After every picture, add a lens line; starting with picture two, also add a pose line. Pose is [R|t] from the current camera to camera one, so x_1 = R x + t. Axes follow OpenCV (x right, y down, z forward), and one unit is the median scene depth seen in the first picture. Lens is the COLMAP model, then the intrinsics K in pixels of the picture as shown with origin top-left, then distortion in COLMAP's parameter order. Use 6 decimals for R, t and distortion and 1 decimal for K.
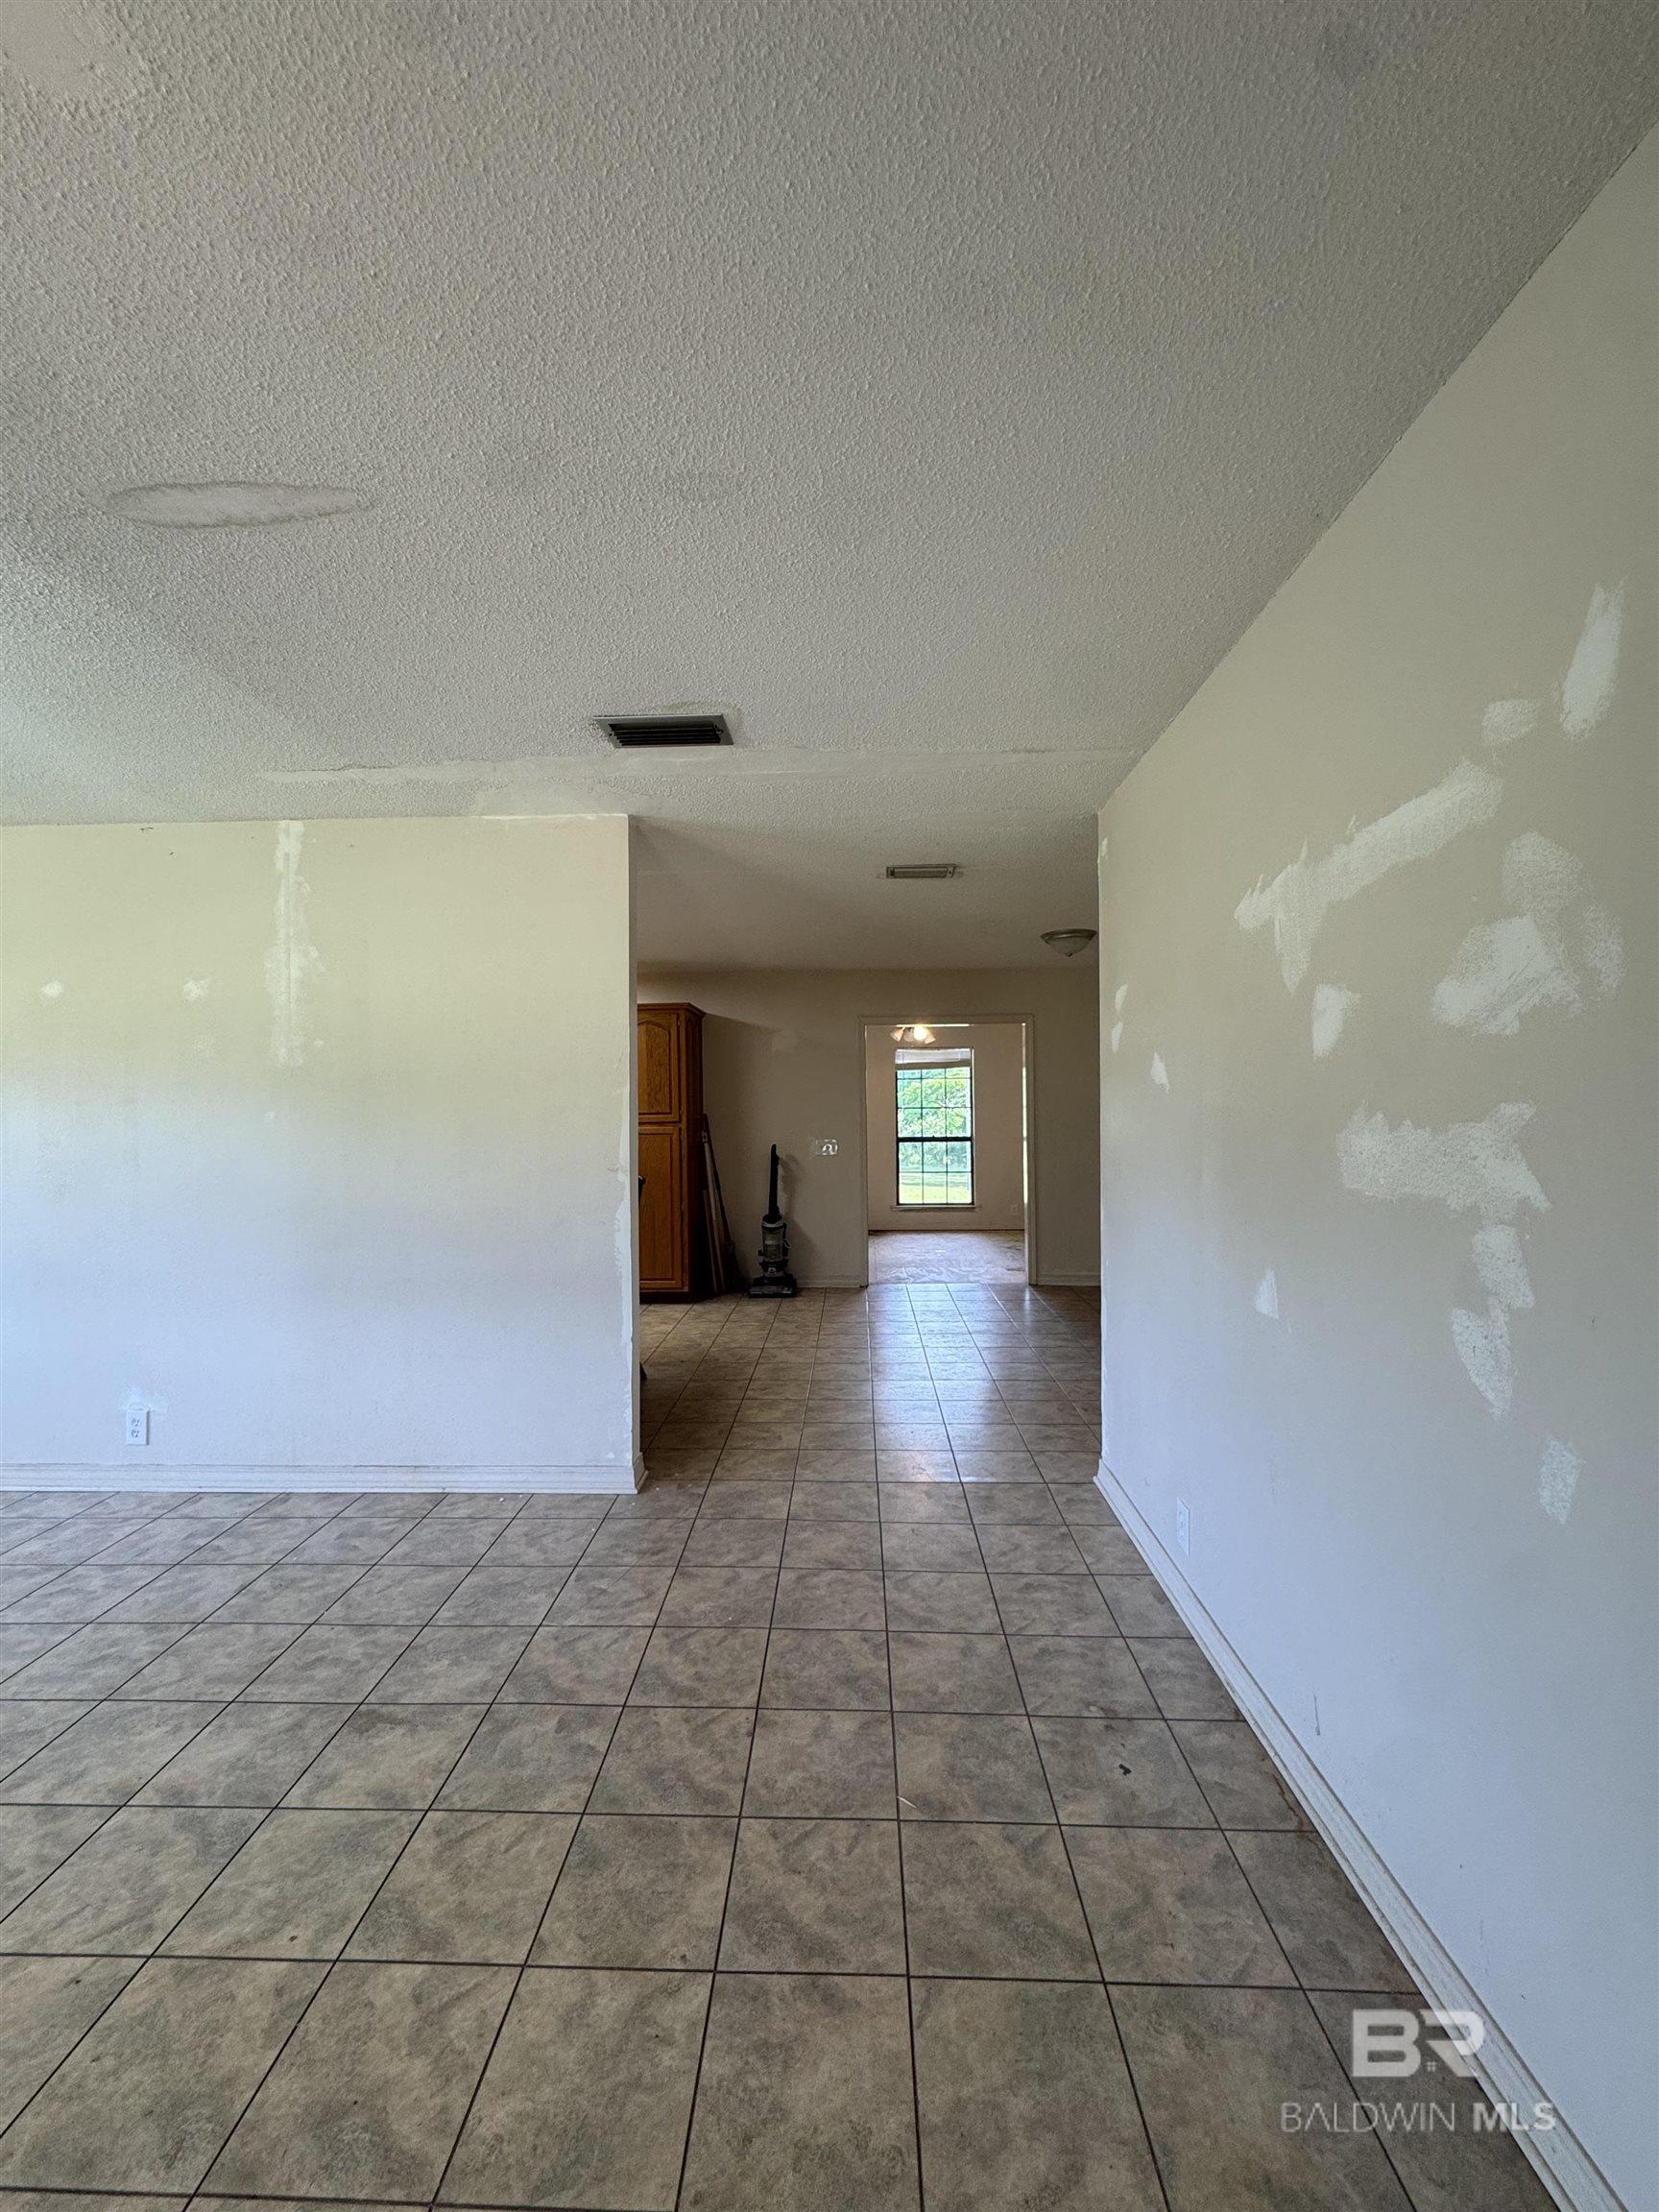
lens RADIAL K [[883.4, 0, 830.8], [0, 883.4, 1106.5], [0, 0, 1]] dist [-0.005967, 0.001200]
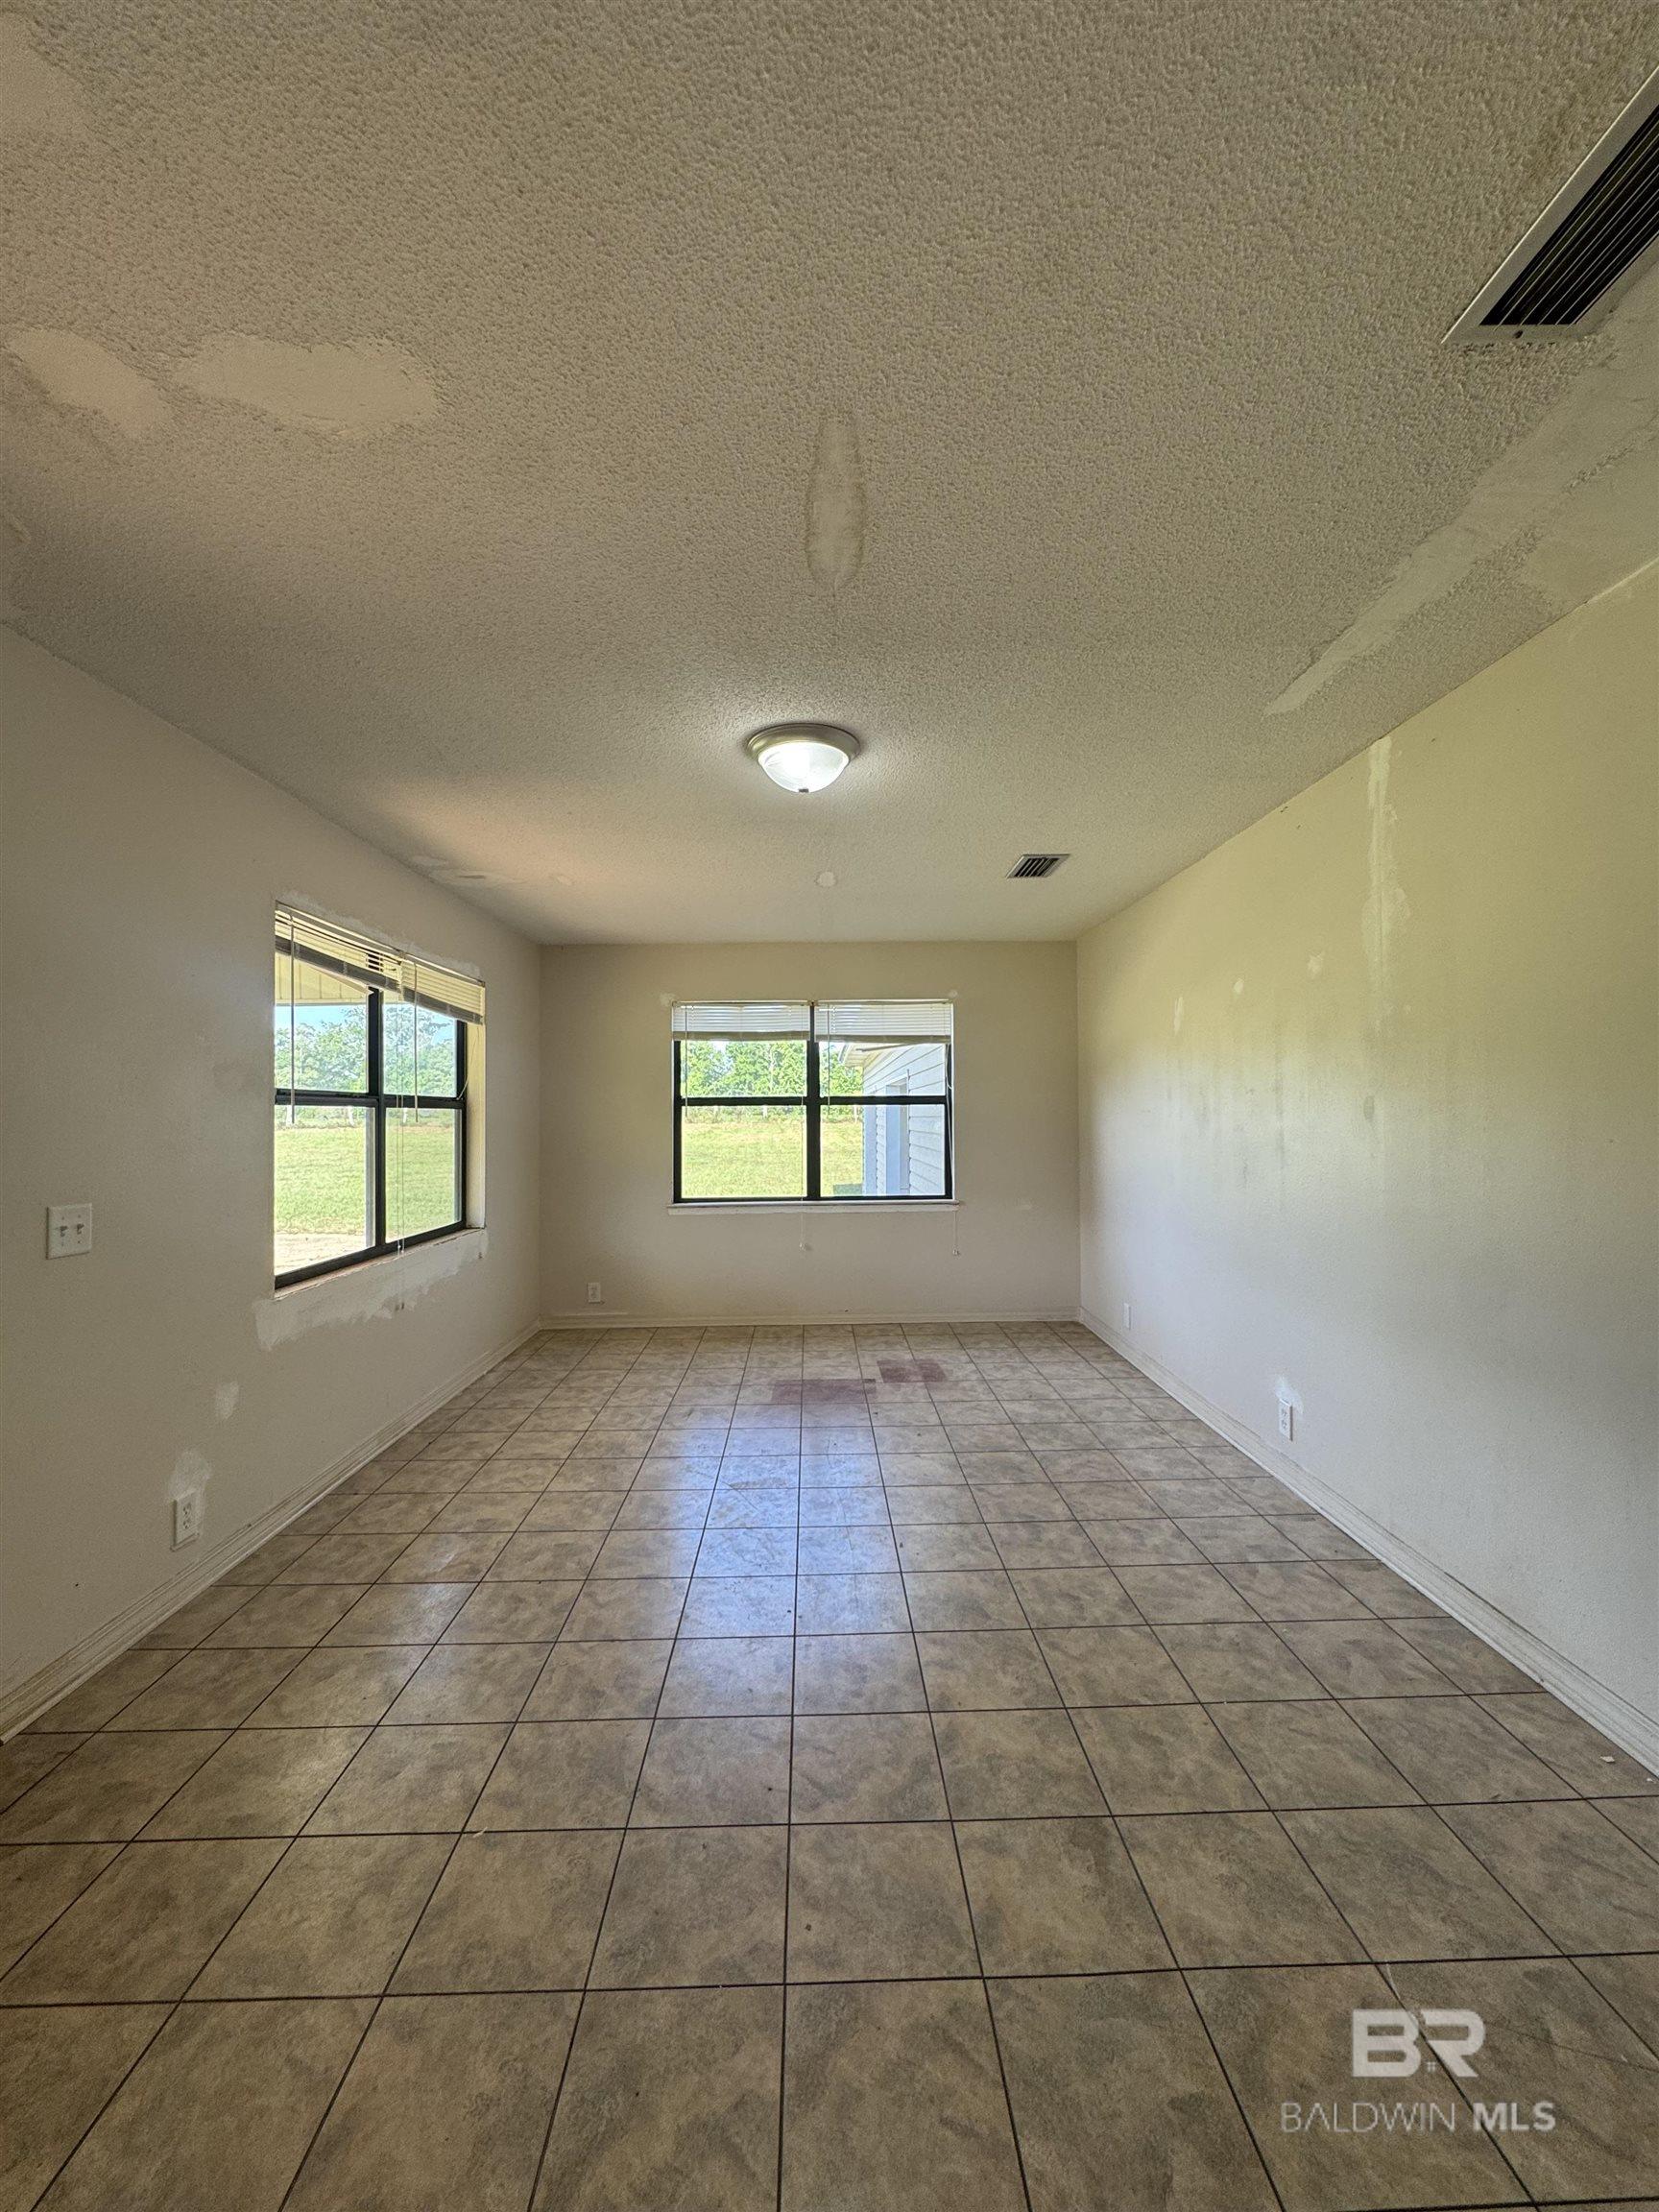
lens RADIAL K [[883.4, 0, 830.8], [0, 883.4, 1106.5], [0, 0, 1]] dist [-0.005967, 0.001200]
pose [[0.048751, -0.001628, -0.998810, 0.247090], [0.013105, 0.999914, -0.000990, 0.012062], [0.998725, -0.013041, 0.048768, 0.633637]]
